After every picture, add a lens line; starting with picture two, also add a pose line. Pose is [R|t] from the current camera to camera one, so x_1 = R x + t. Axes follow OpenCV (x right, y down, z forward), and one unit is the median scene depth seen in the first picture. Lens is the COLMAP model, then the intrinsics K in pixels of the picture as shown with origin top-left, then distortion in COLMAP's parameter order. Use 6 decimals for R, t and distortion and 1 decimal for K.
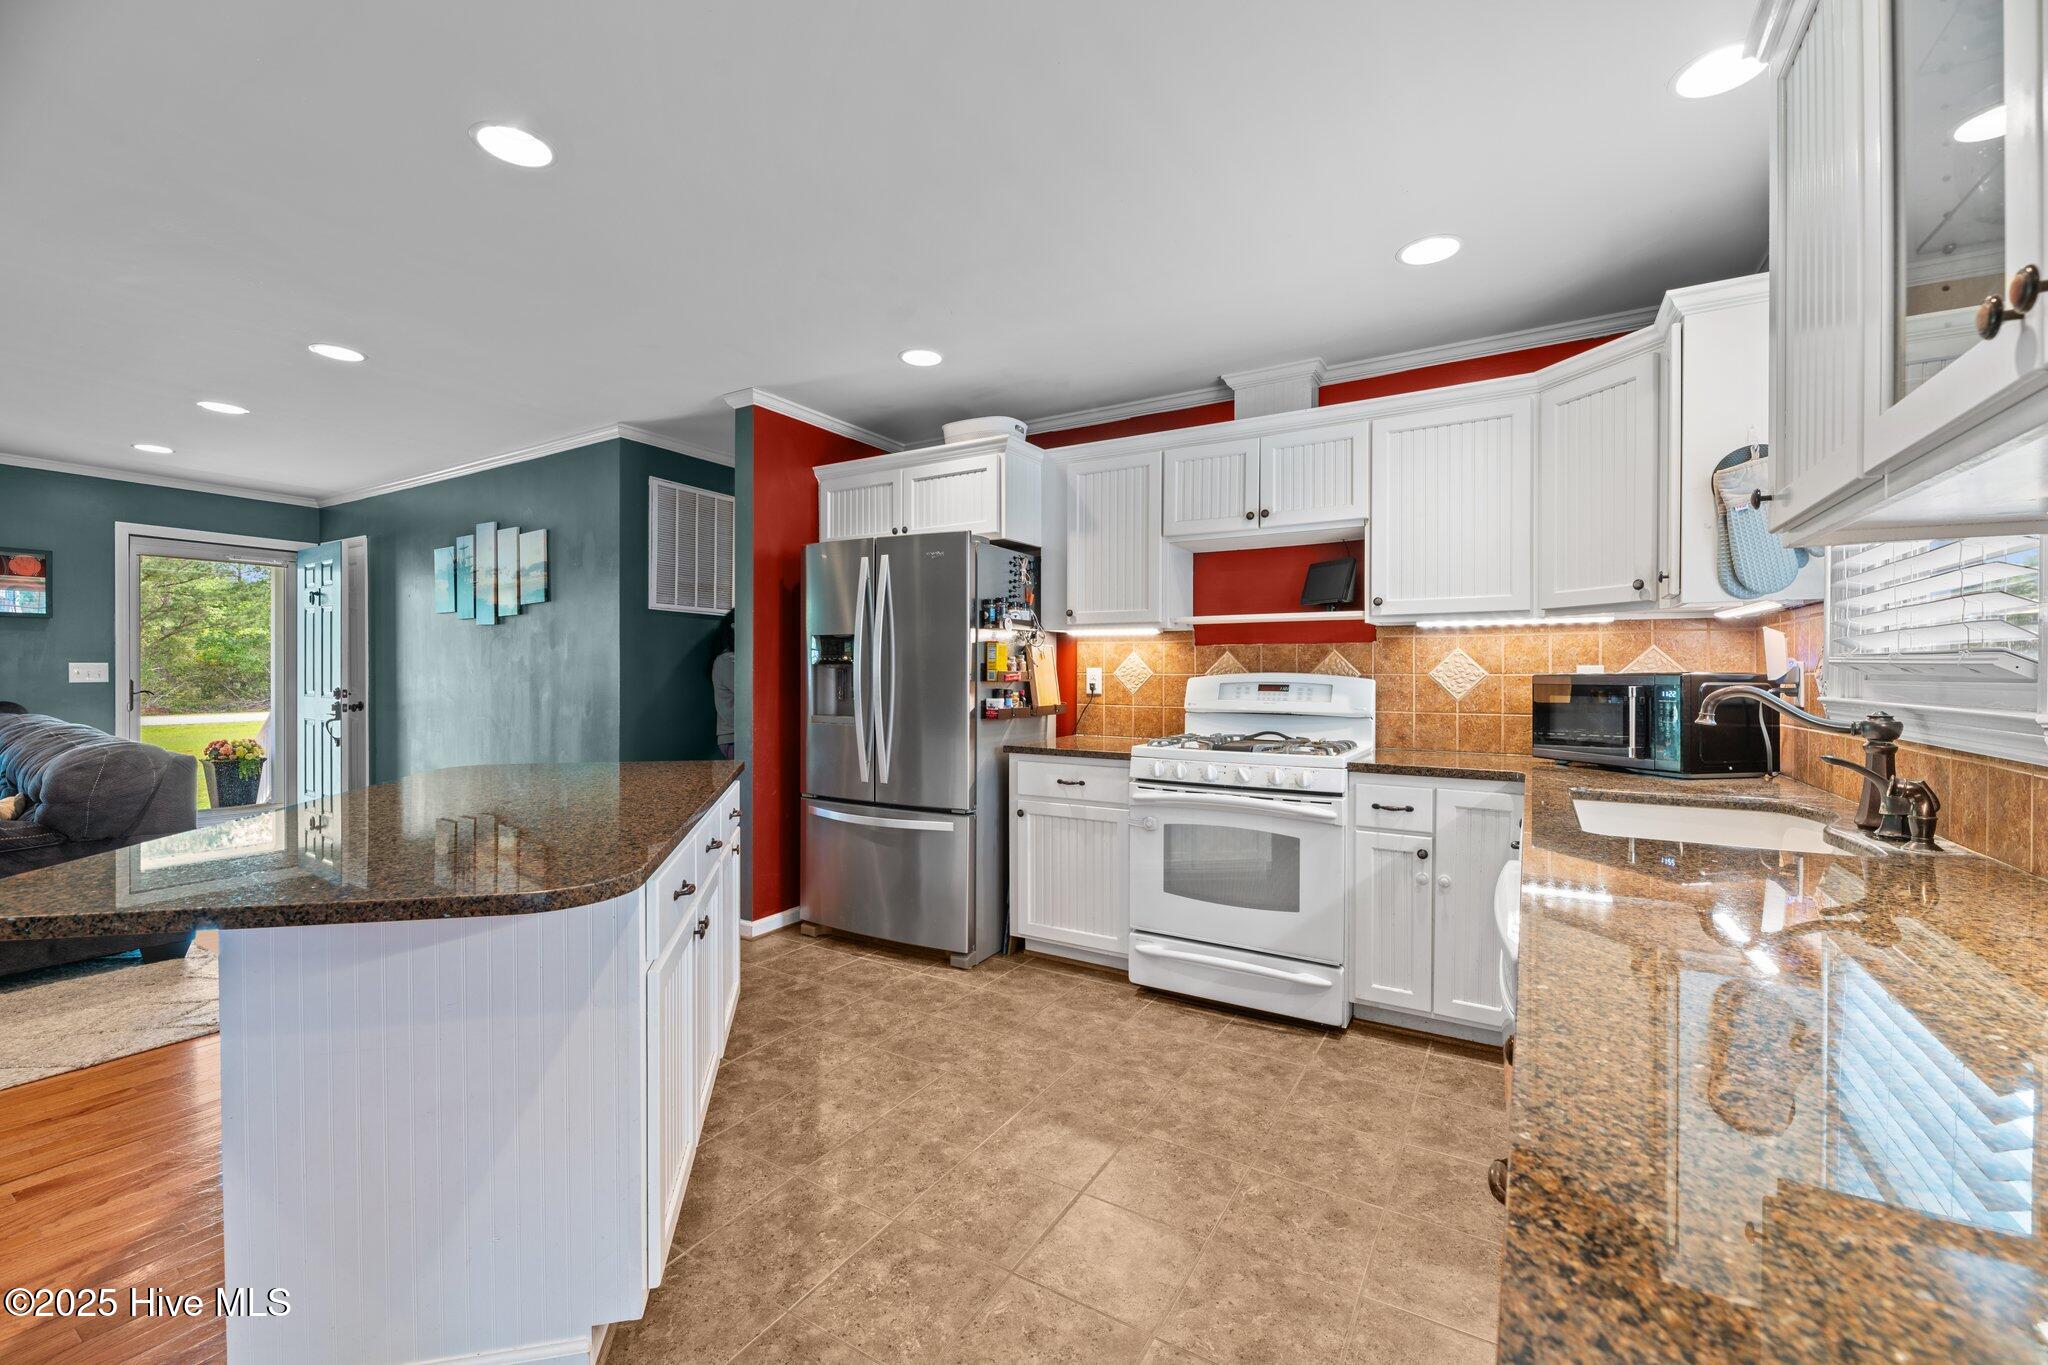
lens RADIAL K [[816.6, 0, 1024.1], [0, 816.6, 678.2], [0, 0, 1]] dist [-0.009577, -0.000367]
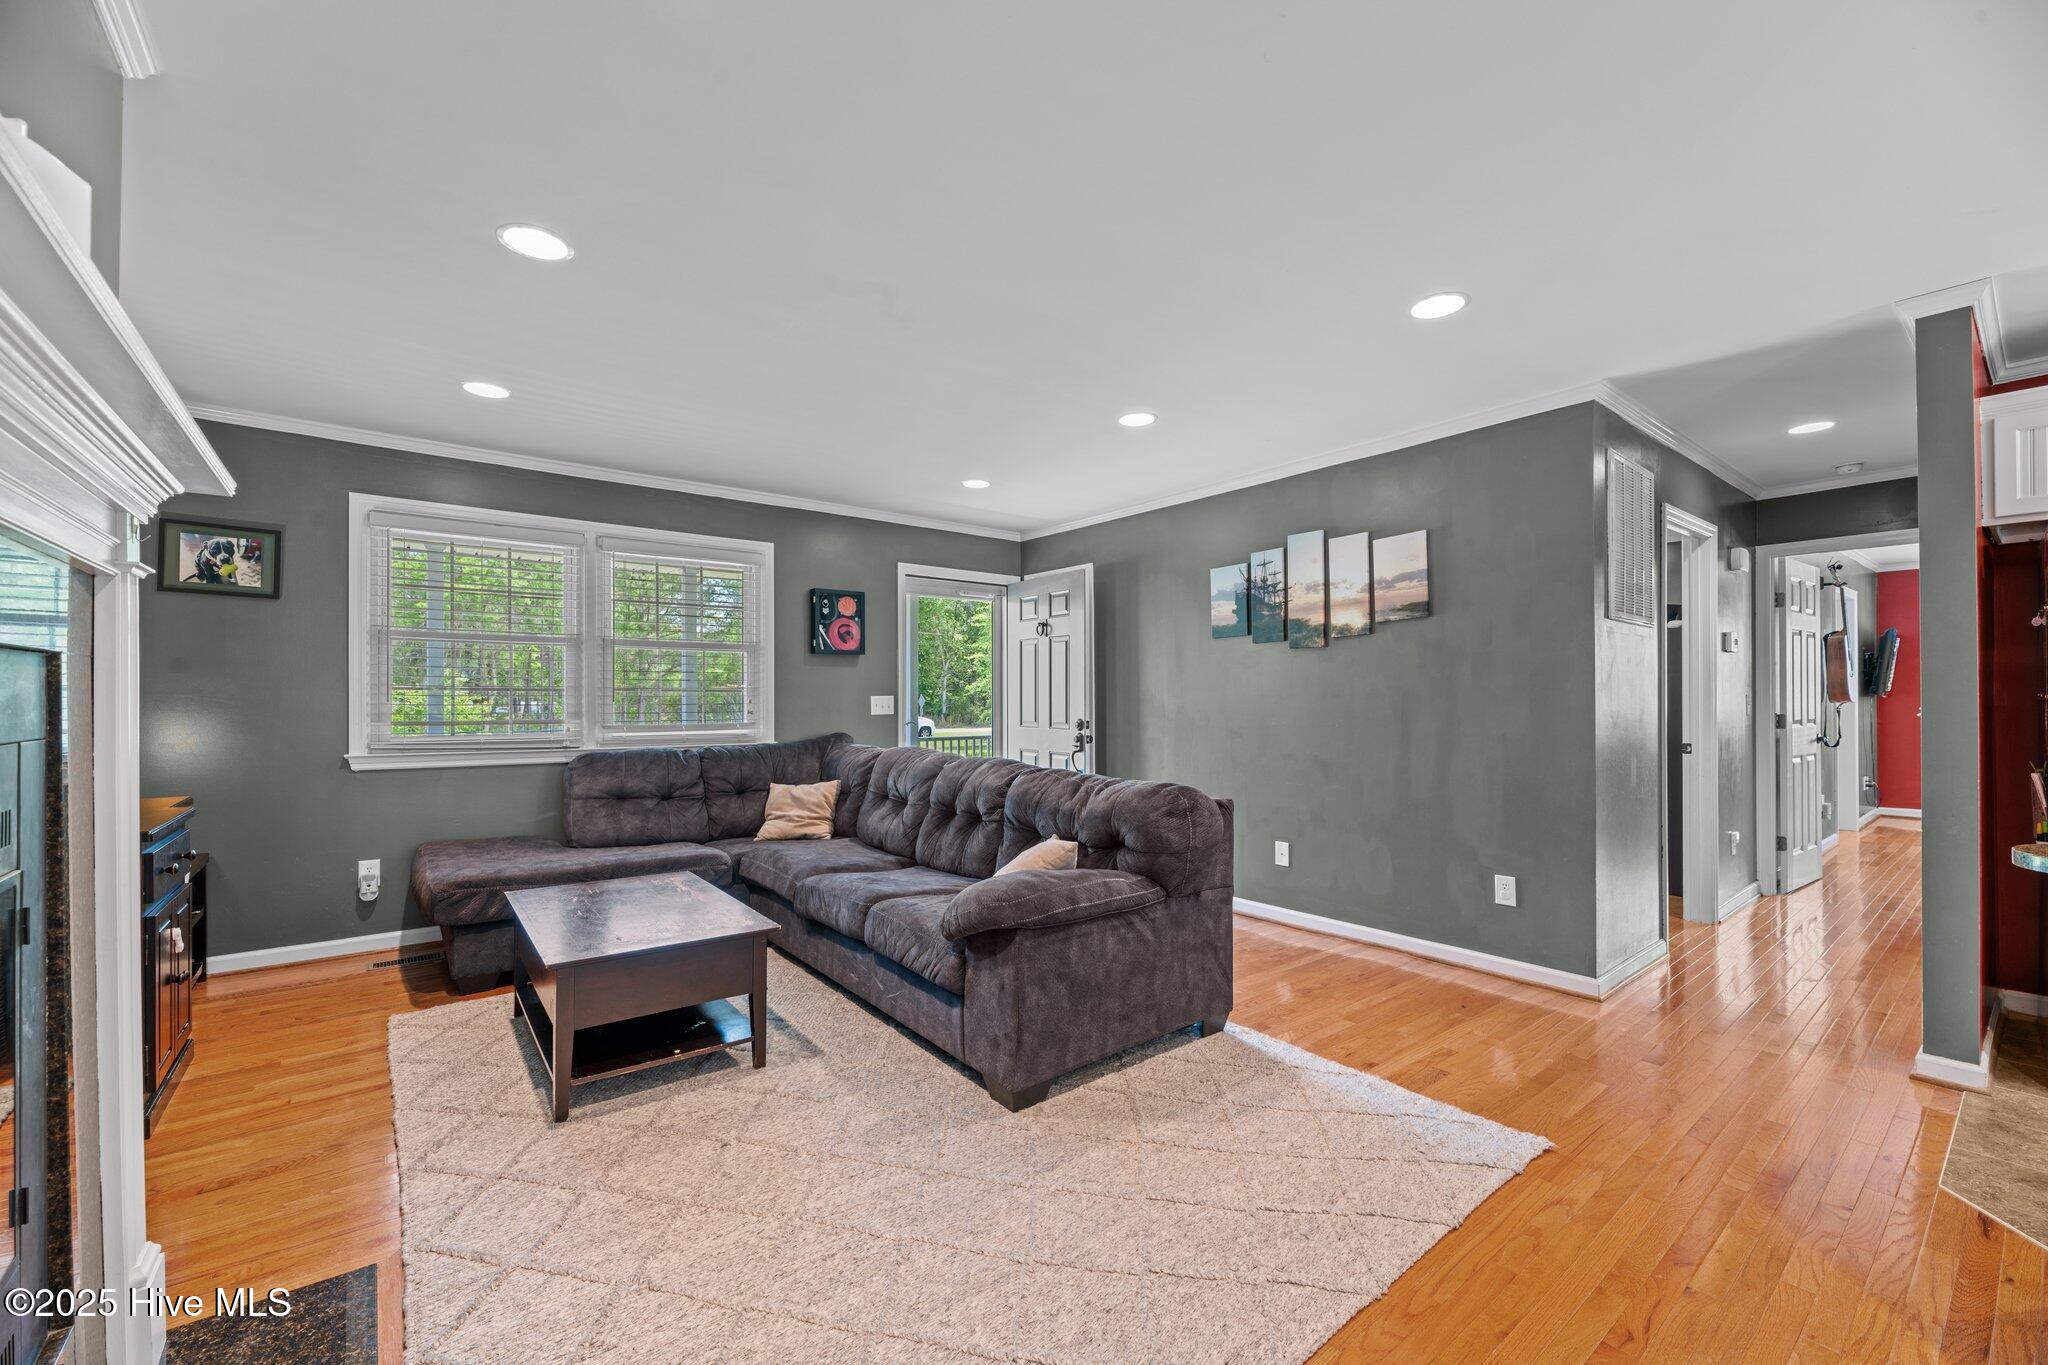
lens RADIAL K [[816.6, 0, 1017.3], [0, 816.6, 697.1], [0, 0, 1]] dist [-0.009577, -0.000367]
pose [[0.934494, -0.012072, -0.355773, -0.611007], [0.008122, 0.999888, -0.012594, -0.002910], [0.355885, 0.008880, 0.934487, 0.054228]]
